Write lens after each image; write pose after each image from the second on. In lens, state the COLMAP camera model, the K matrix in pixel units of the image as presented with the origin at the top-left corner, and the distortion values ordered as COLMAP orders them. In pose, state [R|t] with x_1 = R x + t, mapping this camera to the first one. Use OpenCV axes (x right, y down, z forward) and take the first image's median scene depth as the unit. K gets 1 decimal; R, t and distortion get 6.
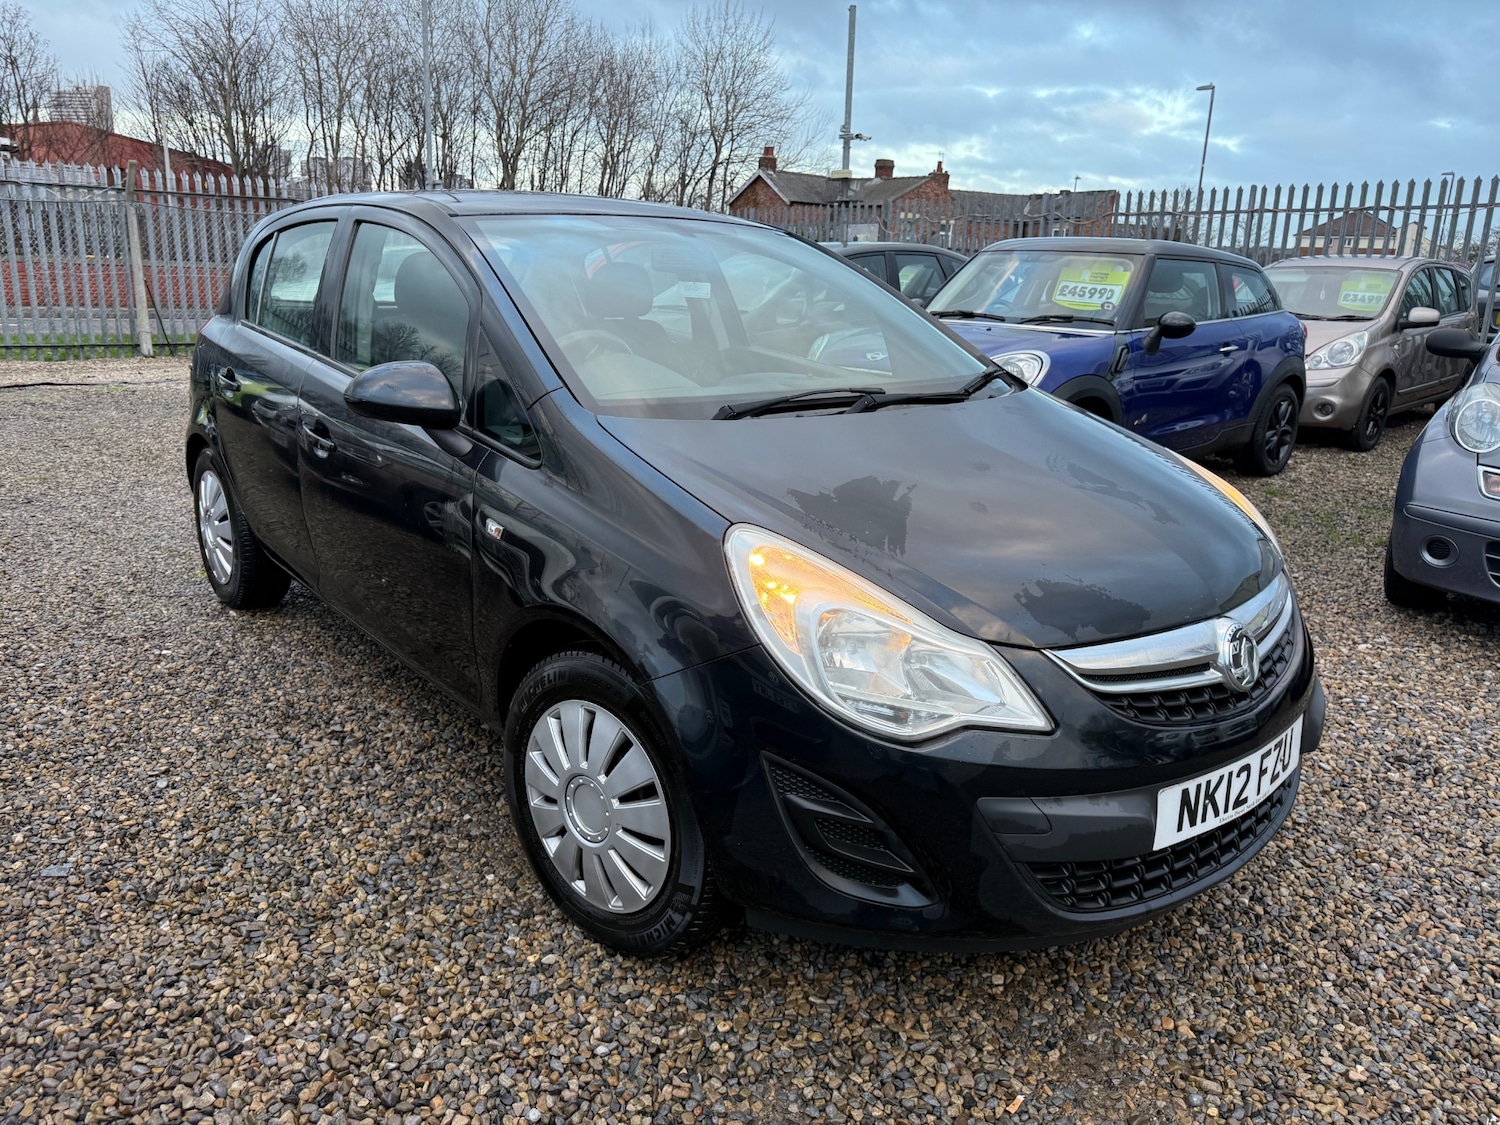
lens RADIAL K [[1055.8, 0, 760.8], [0, 1055.8, 555.7], [0, 0, 1]] dist [0.024321, -0.027982]
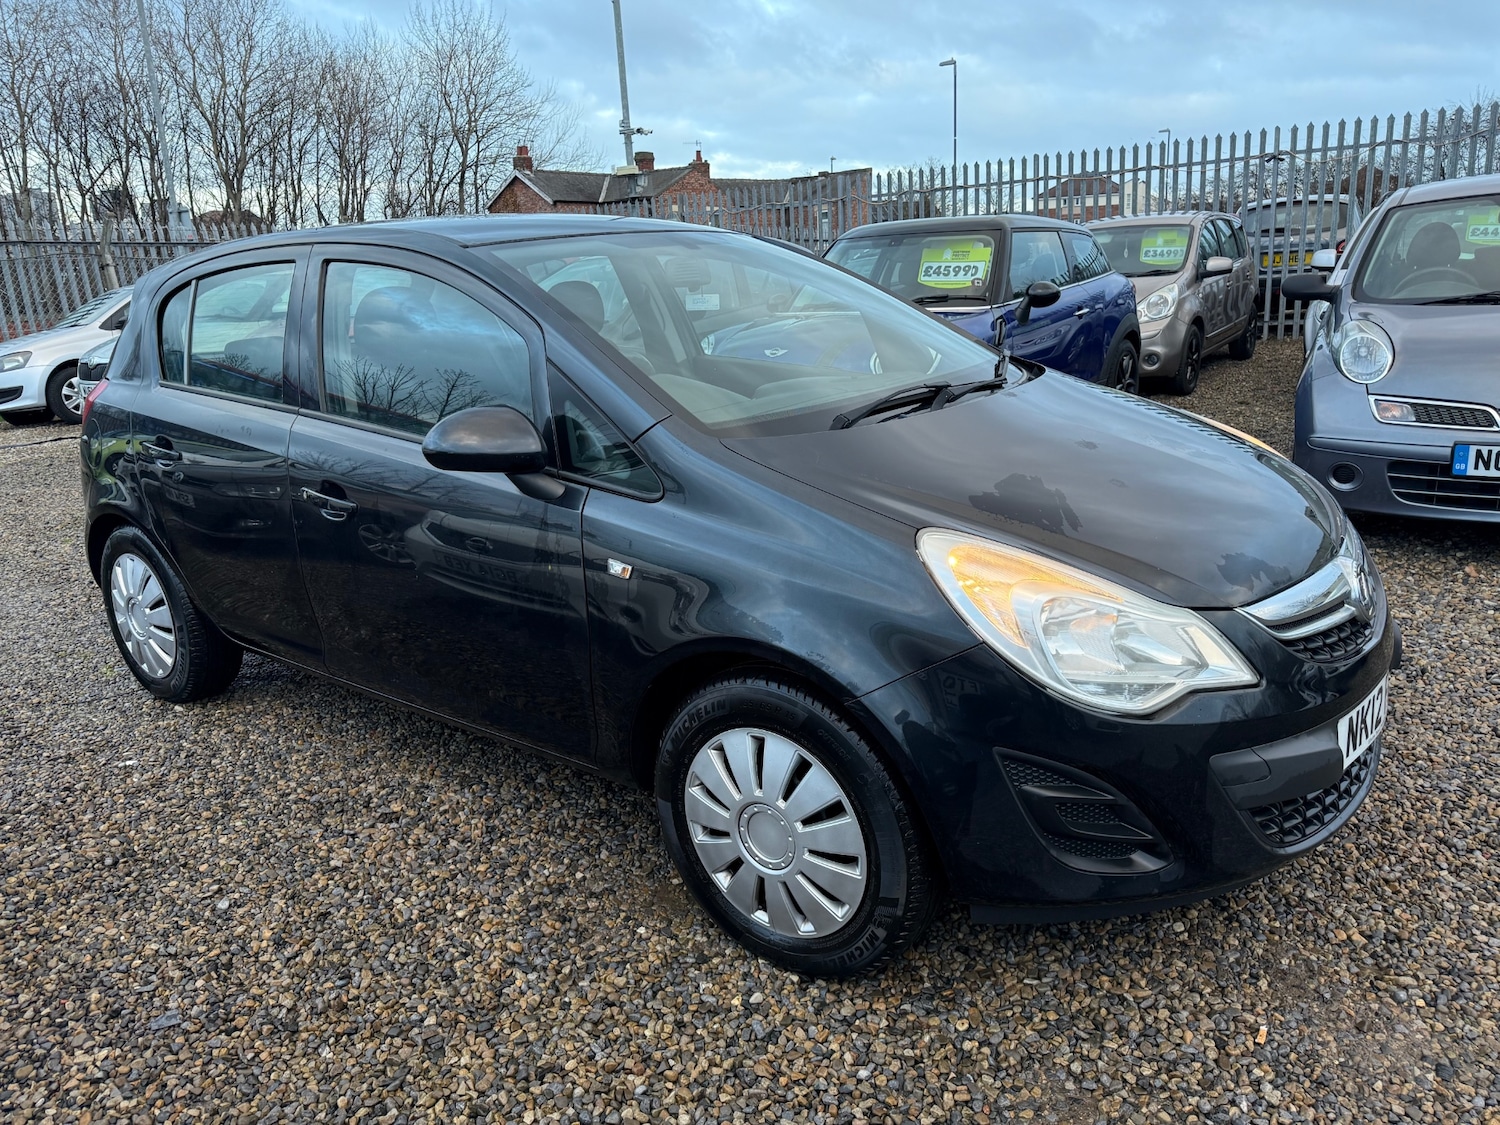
lens RADIAL K [[1073.4, 0, 775.1], [0, 1073.4, 562.2], [0, 0, 1]] dist [0.026723, -0.029076]
pose [[0.973128, -0.136130, 0.185716, -0.299131], [0.135003, 0.990668, 0.018761, -0.031920], [-0.186537, 0.006815, 0.982424, 0.018480]]
